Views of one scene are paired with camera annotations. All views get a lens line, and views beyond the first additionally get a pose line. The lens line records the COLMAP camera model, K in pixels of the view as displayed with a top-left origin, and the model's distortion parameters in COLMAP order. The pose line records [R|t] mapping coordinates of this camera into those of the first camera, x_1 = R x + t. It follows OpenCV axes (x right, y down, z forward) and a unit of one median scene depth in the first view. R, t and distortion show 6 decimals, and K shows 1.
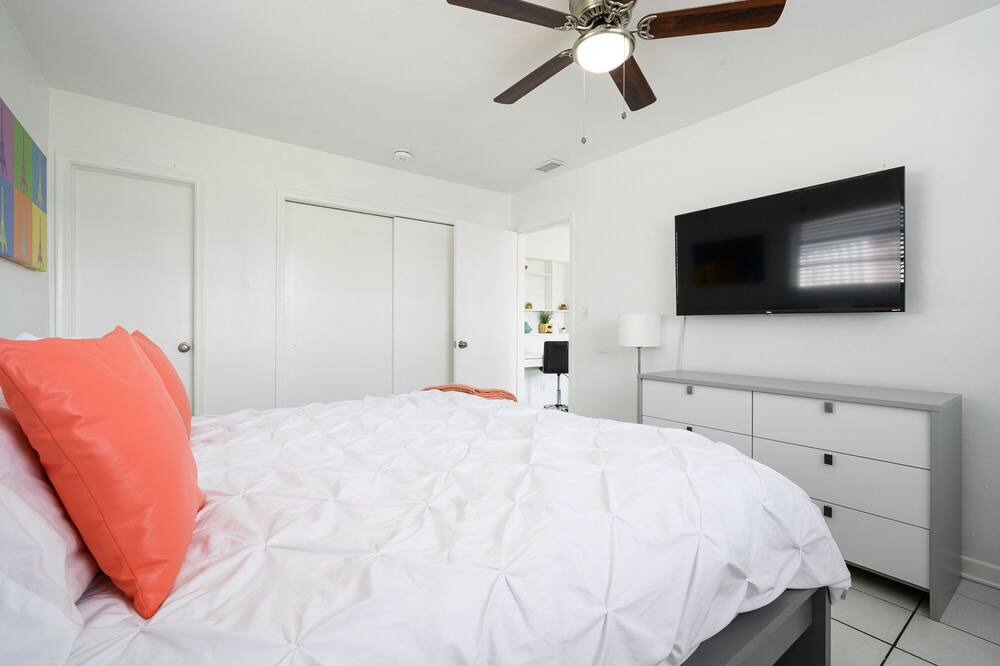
lens RADIAL K [[438.5, 0, 500.0], [0, 438.5, 333.0], [0, 0, 1]] dist [-0.000997, -0.000115]
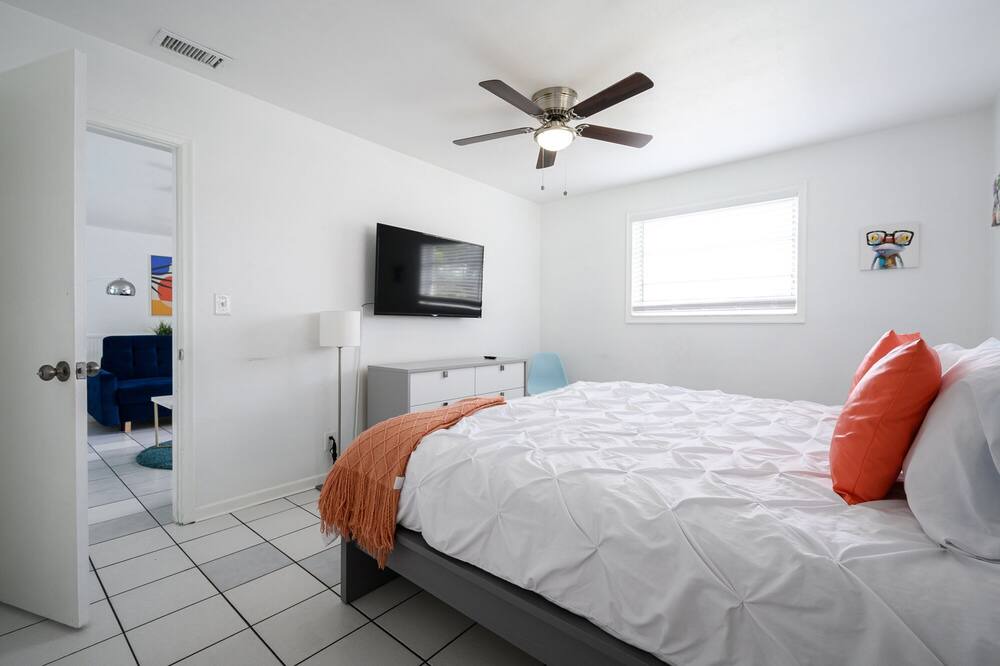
lens RADIAL K [[438.5, 0, 500.0], [0, 438.5, 333.0], [0, 0, 1]] dist [-0.000997, -0.000115]
pose [[-0.226696, -0.025423, 0.973634, -0.859468], [0.004200, 0.999624, 0.027080, -0.027171], [-0.973956, 0.010228, -0.226504, 1.131185]]
